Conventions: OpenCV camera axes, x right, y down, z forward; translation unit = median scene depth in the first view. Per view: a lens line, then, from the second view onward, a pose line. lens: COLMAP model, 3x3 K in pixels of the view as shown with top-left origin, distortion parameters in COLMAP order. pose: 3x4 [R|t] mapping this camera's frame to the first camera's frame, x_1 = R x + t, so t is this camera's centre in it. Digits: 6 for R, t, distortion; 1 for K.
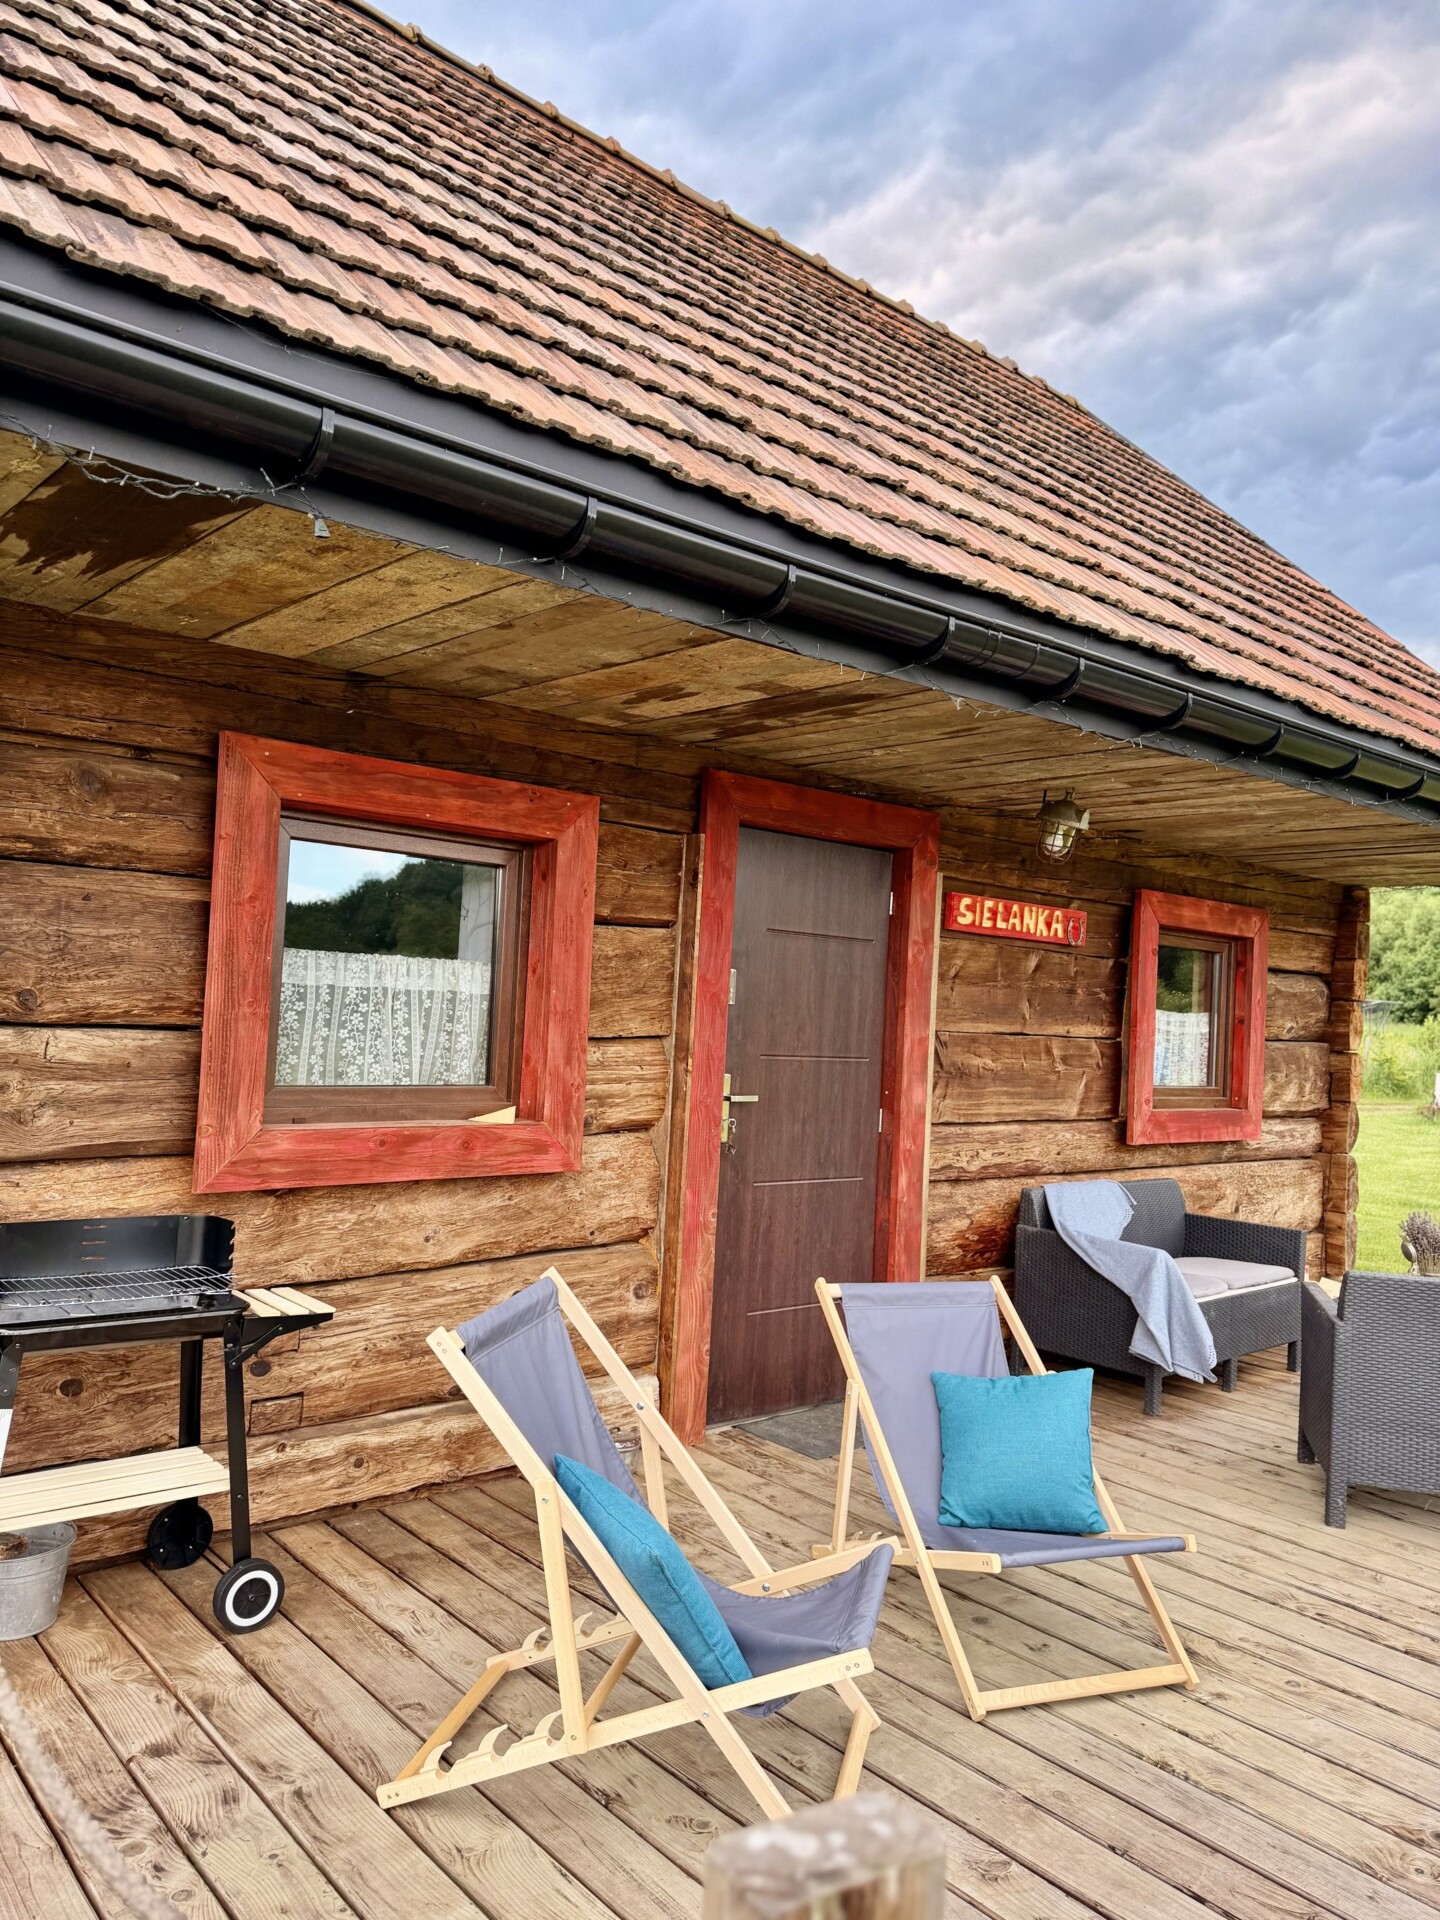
lens RADIAL K [[1336.7, 0, 717.3], [0, 1336.7, 963.9], [0, 0, 1]] dist [0.047356, -0.064083]
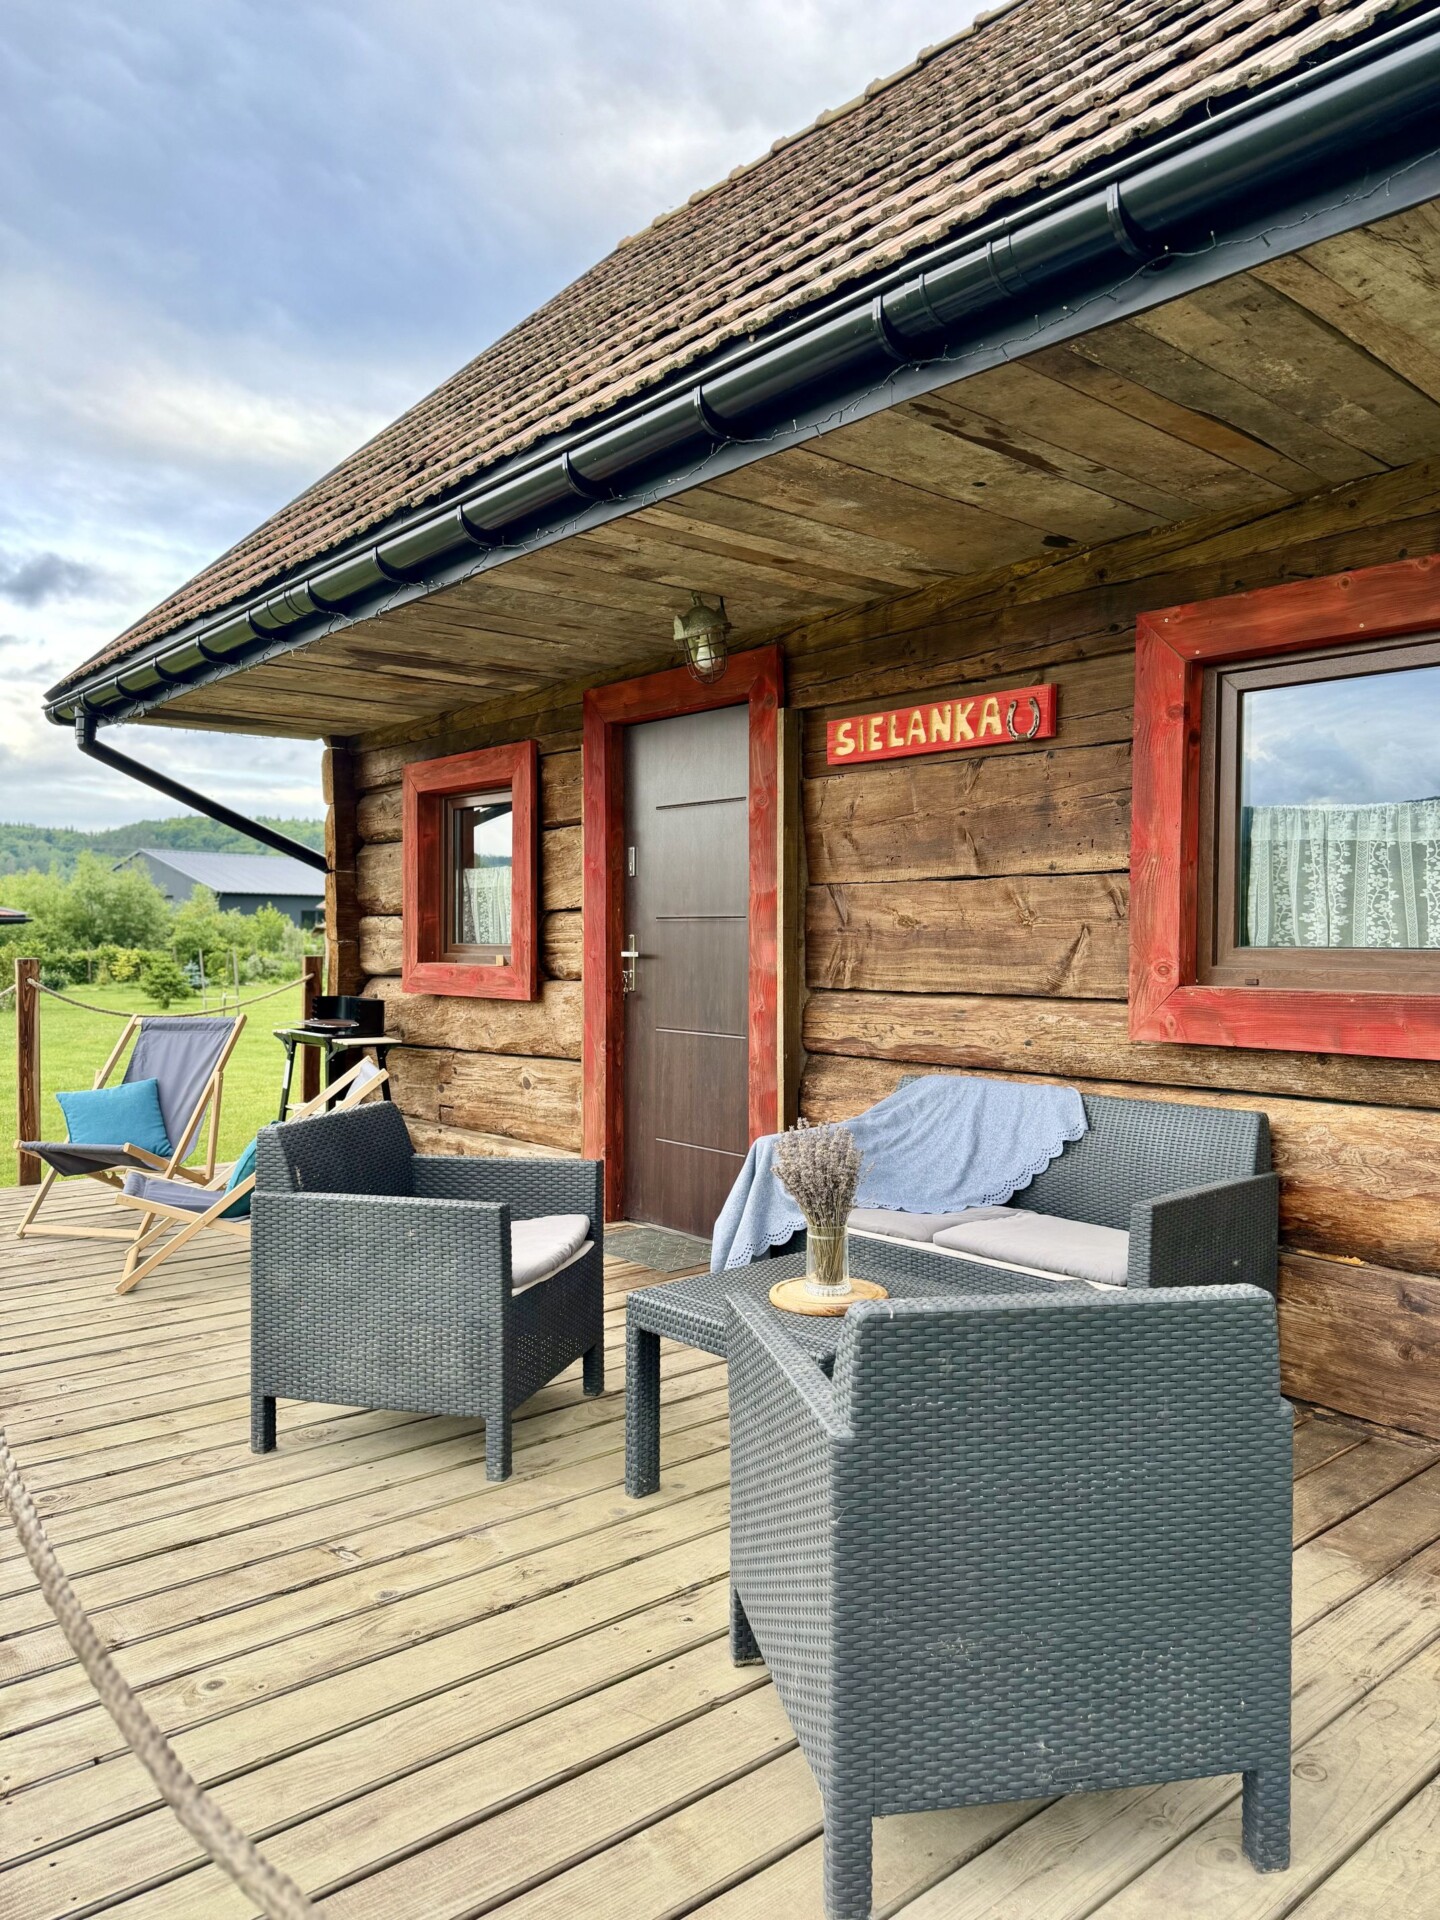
lens RADIAL K [[1336.7, 0, 717.8], [0, 1336.7, 954.5], [0, 0, 1]] dist [0.047356, -0.064083]
pose [[-0.006292, -0.038165, -0.999252, 0.990488], [0.033080, 0.998717, -0.038353, 0.122129], [0.999433, -0.033296, -0.005022, 0.884811]]
